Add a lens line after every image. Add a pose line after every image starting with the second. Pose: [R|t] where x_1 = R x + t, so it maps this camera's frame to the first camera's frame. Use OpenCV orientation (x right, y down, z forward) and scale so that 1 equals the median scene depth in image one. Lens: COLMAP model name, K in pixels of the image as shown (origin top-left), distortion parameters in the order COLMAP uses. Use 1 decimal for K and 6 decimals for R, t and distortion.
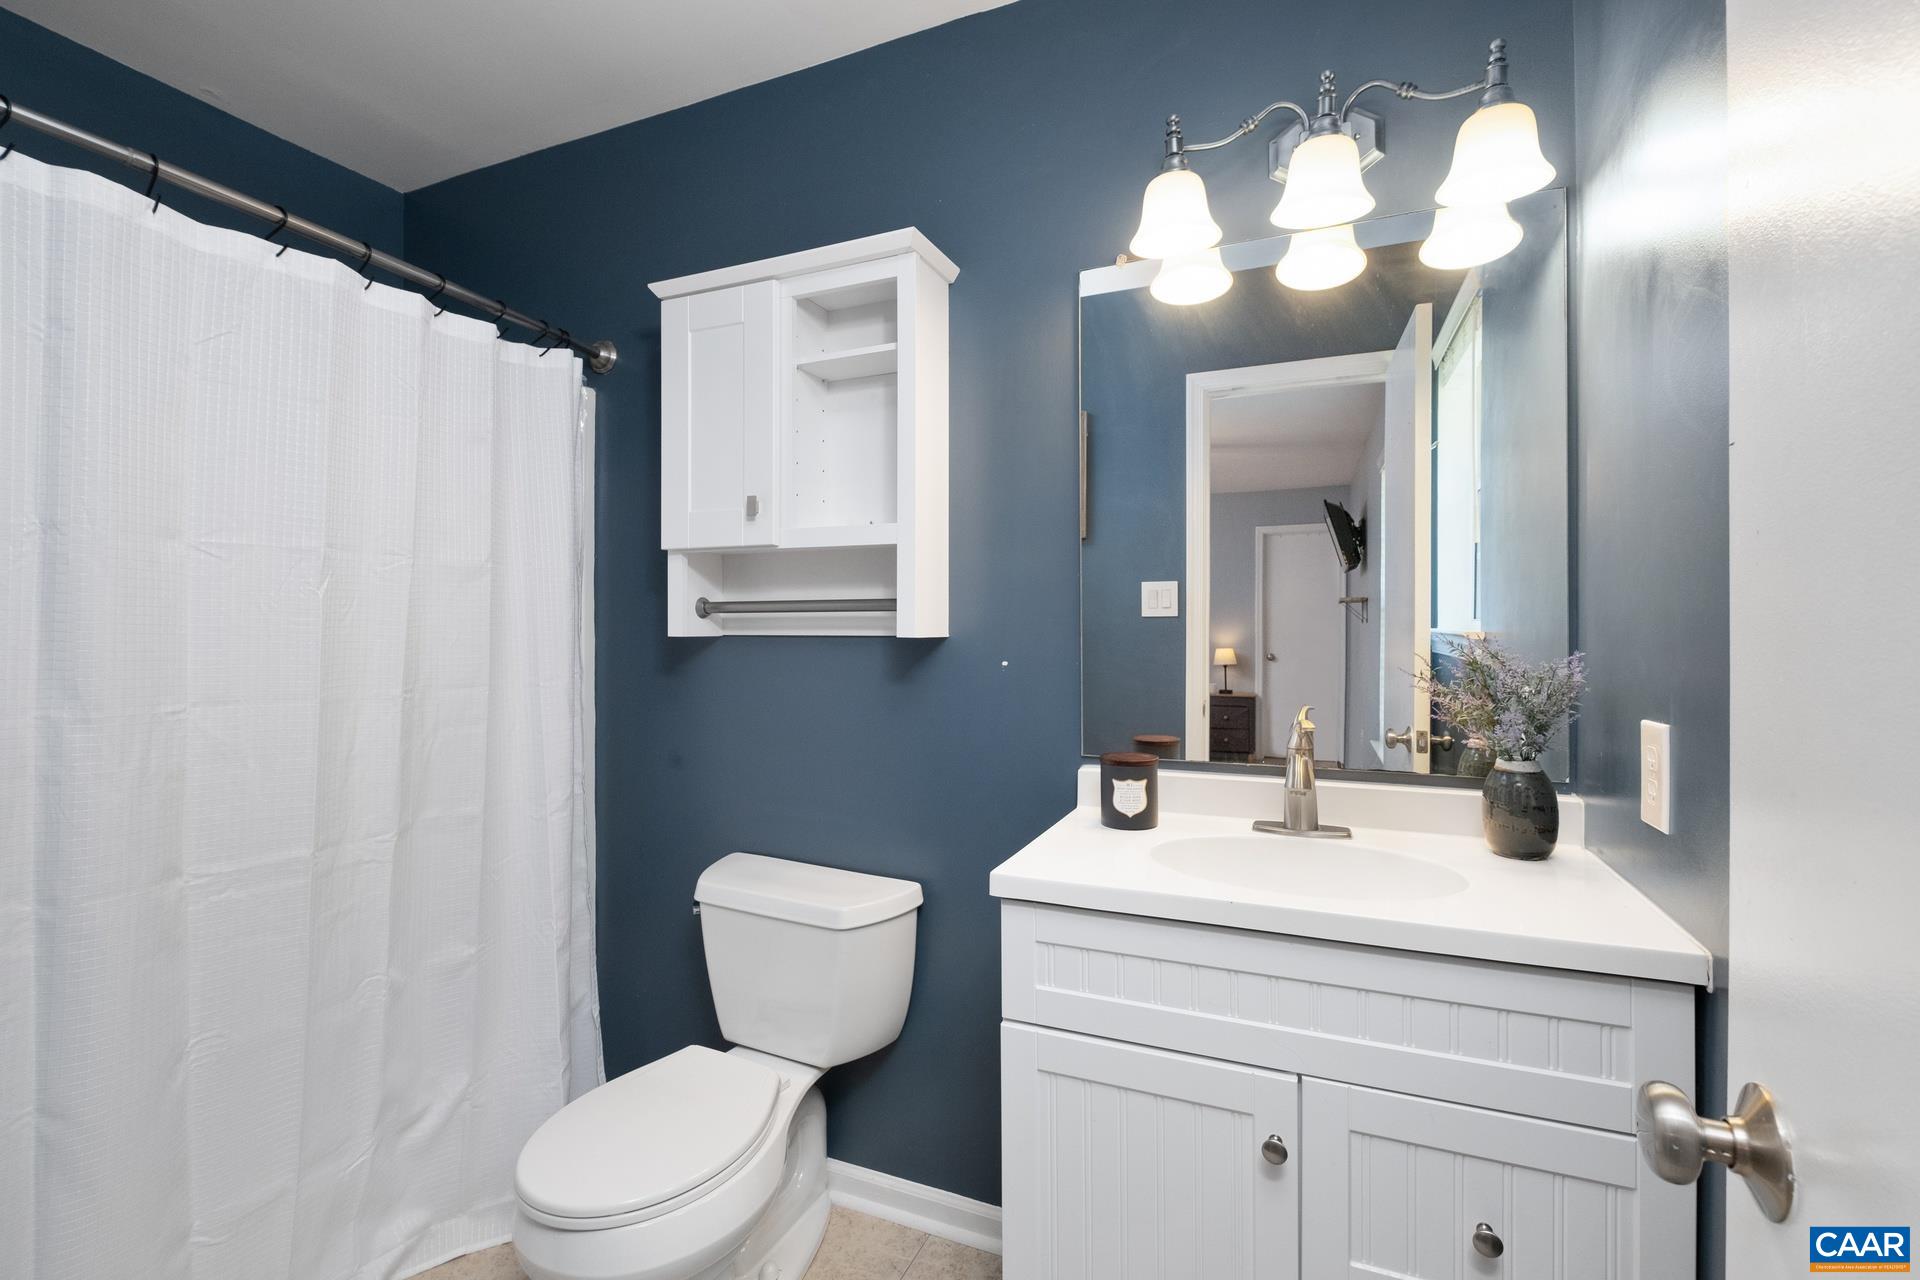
lens RADIAL K [[845.7, 0, 960.0], [0, 845.7, 640.0], [0, 0, 1]] dist [-0.001096, 0.000308]
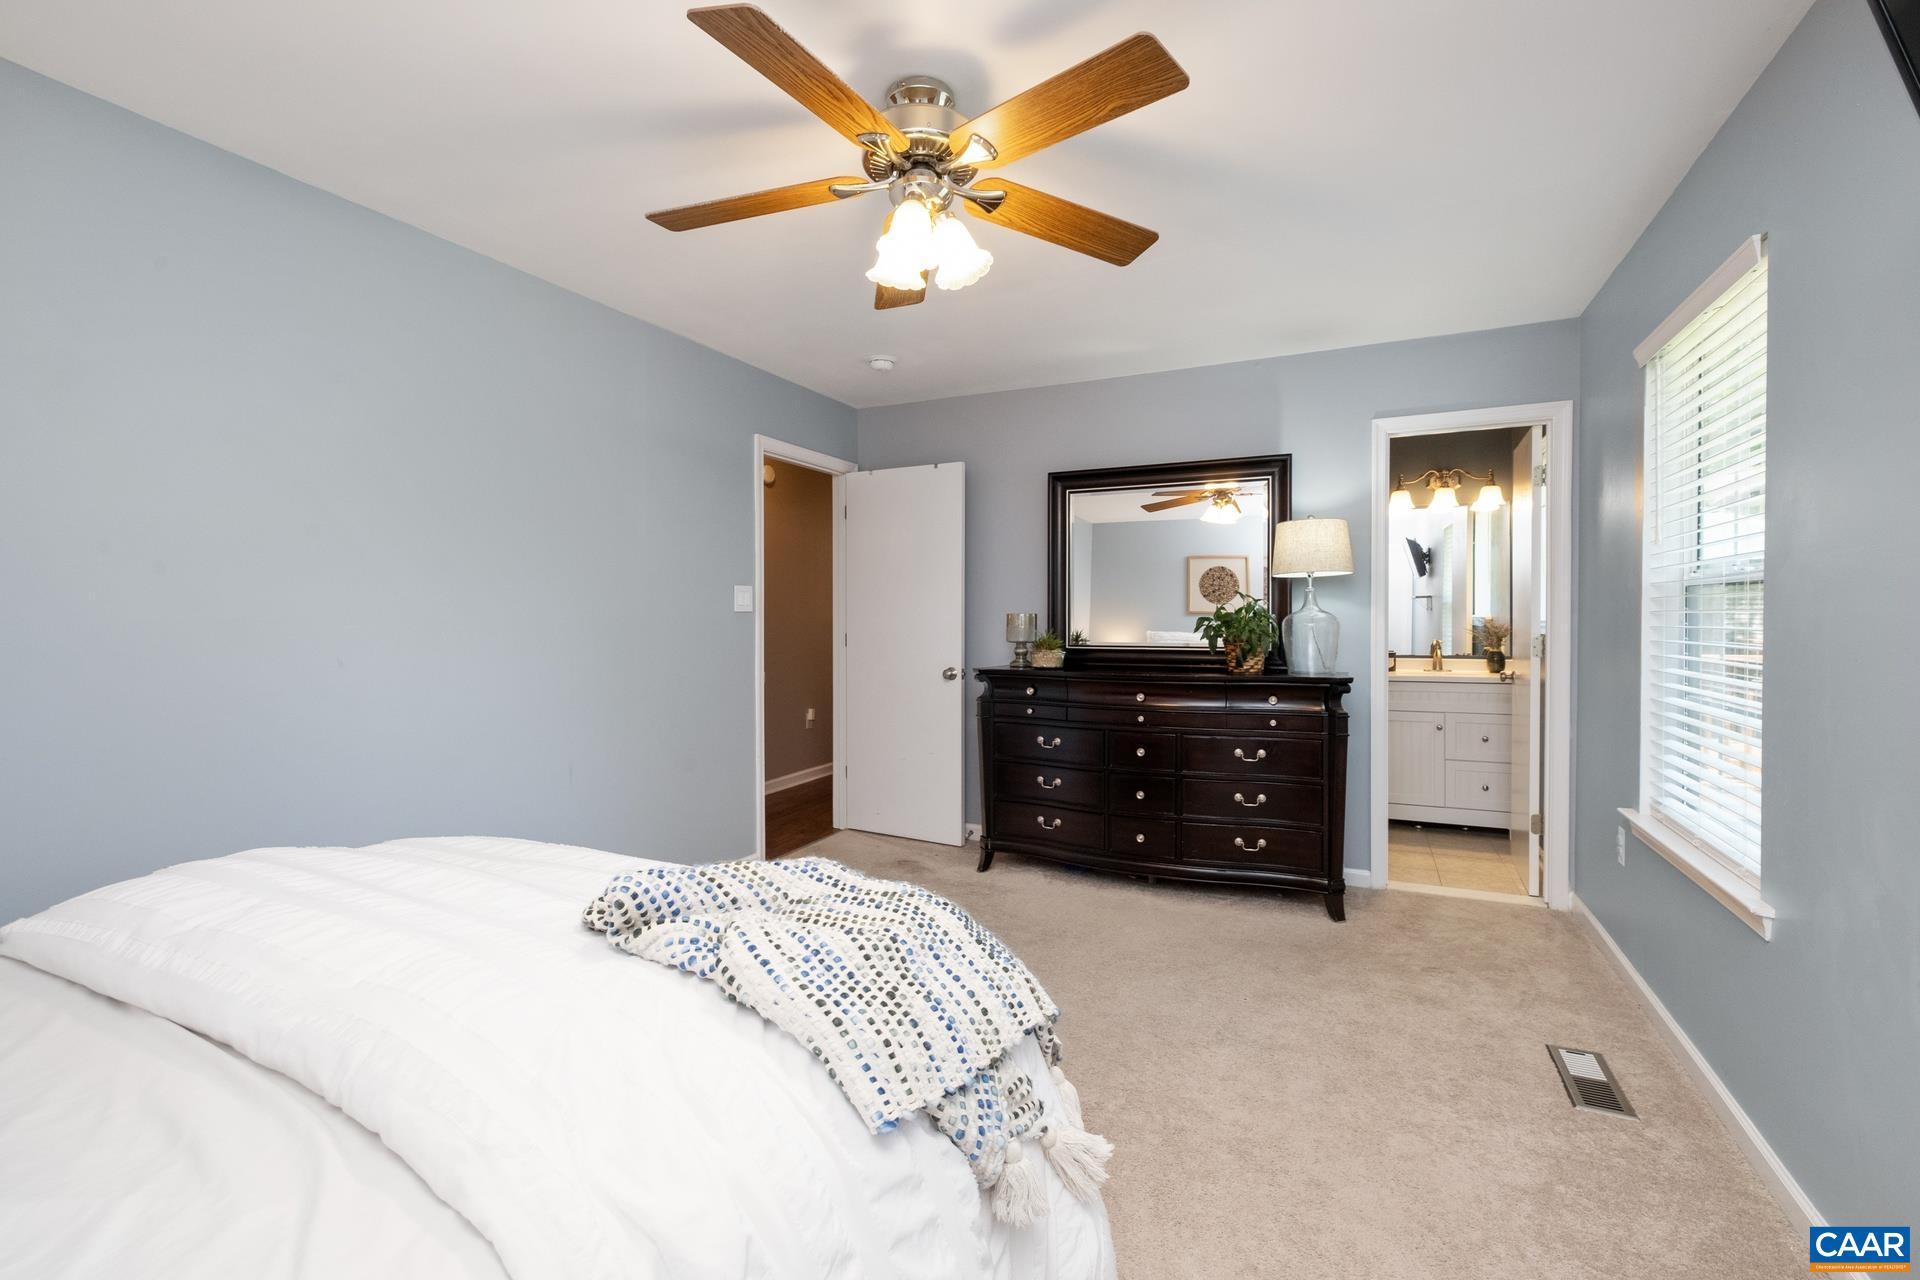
lens RADIAL K [[845.7, 0, 960.0], [0, 845.7, 640.0], [0, 0, 1]] dist [-0.001096, 0.000308]
pose [[0.999452, -0.004330, -0.032814, -0.921522], [0.004901, 0.999838, 0.017336, 0.006934], [0.032733, -0.017488, 0.999311, -1.632156]]
